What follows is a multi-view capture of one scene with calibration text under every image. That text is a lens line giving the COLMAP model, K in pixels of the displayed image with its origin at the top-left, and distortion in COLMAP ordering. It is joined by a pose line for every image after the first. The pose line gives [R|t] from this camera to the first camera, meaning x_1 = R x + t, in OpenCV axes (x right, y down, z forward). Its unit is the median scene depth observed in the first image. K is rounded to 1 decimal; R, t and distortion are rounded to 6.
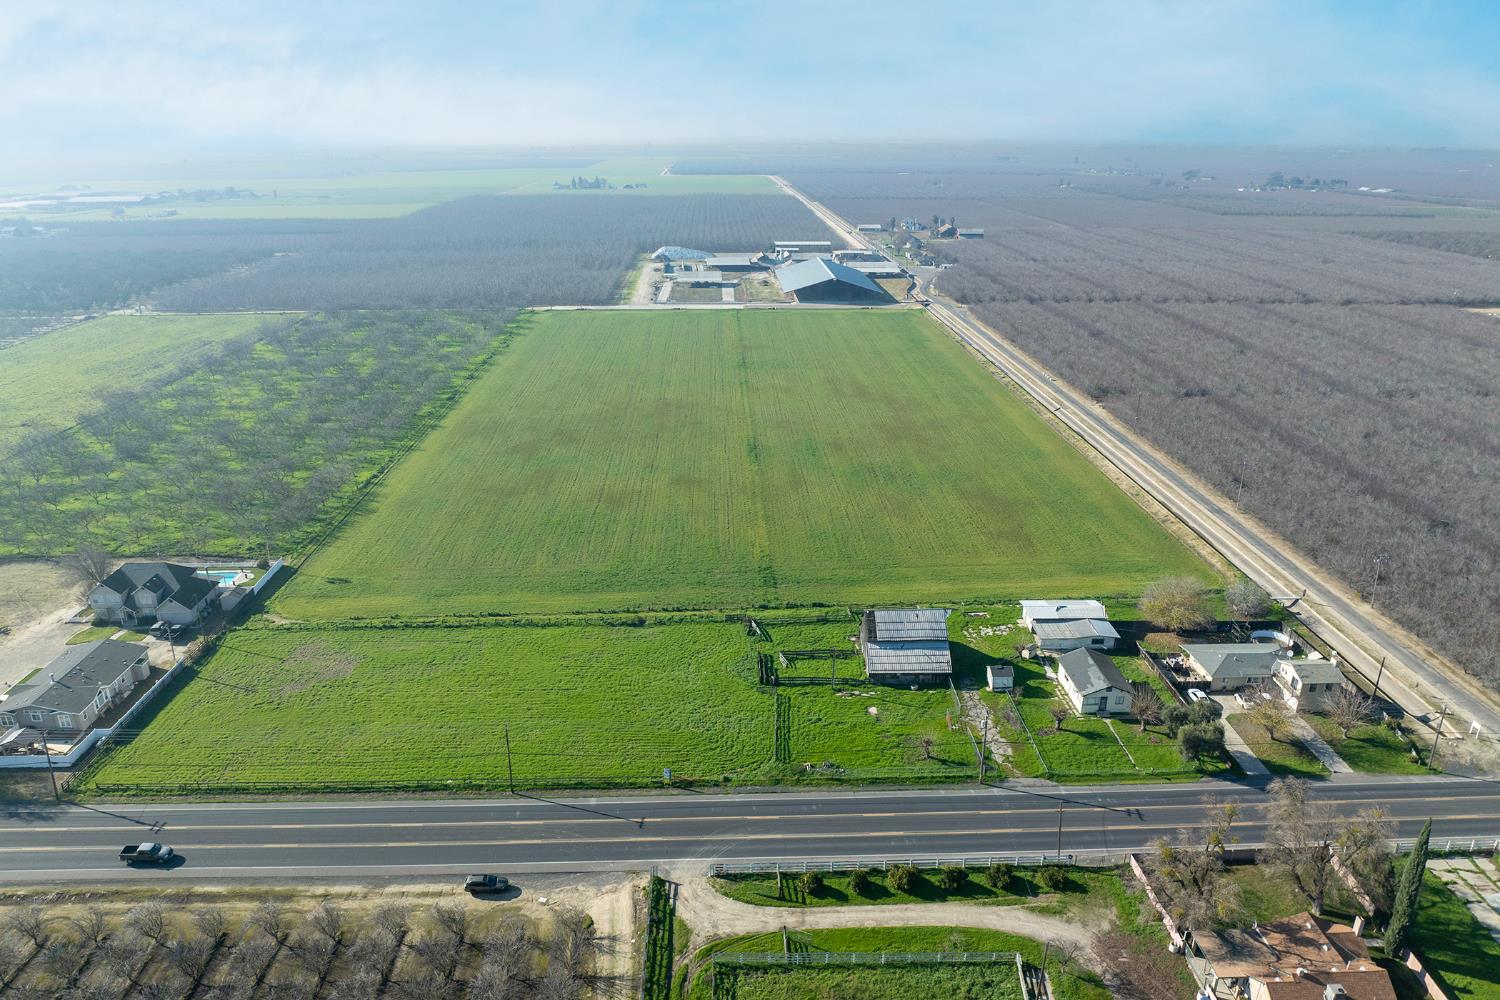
lens RADIAL K [[1056.6, 0, 752.4], [0, 1056.6, 546.8], [0, 0, 1]] dist [-0.037894, -0.002596]
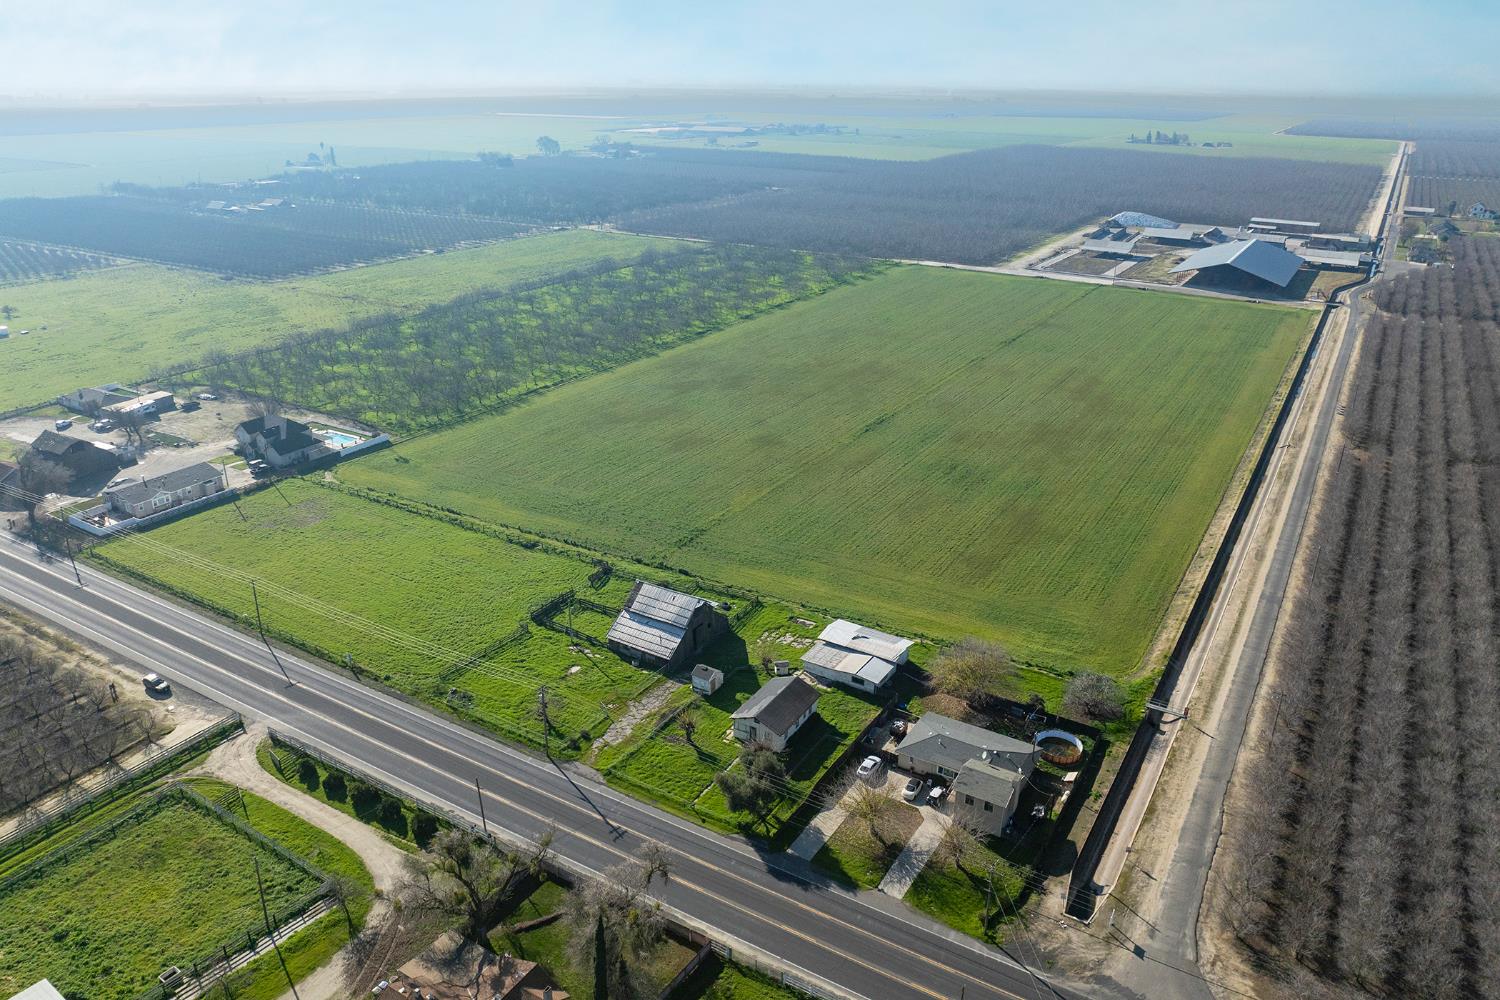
lens RADIAL K [[1056.4, 0, 750.0], [0, 1056.4, 500.0], [0, 0, 1]] dist [-0.038946, 0.000398]
pose [[0.838383, 0.214709, -0.501014, 0.628669], [-0.211073, 0.975322, 0.064771, -0.095343], [0.502557, 0.051448, 0.863012, 0.146222]]
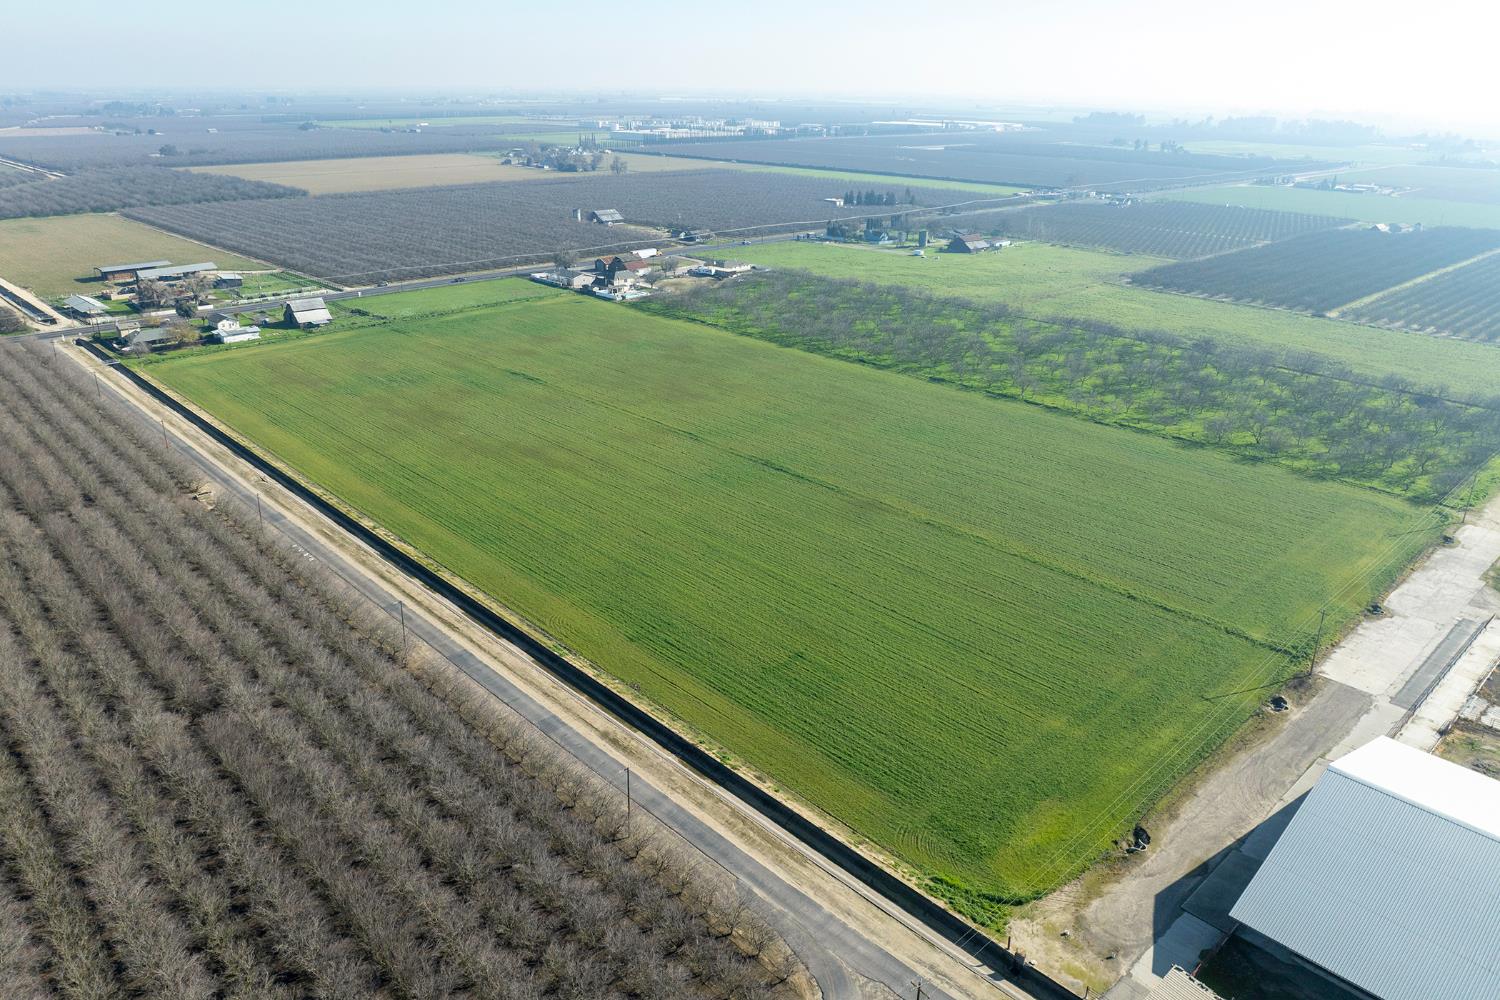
lens RADIAL K [[1056.4, 0, 750.0], [0, 1056.4, 500.0], [0, 0, 1]] dist [-0.038946, 0.000398]
pose [[-0.746505, 0.238234, -0.621269, 0.882362], [-0.255645, 0.759348, 0.598361, -1.156039], [0.614309, 0.605504, -0.505954, 2.802953]]
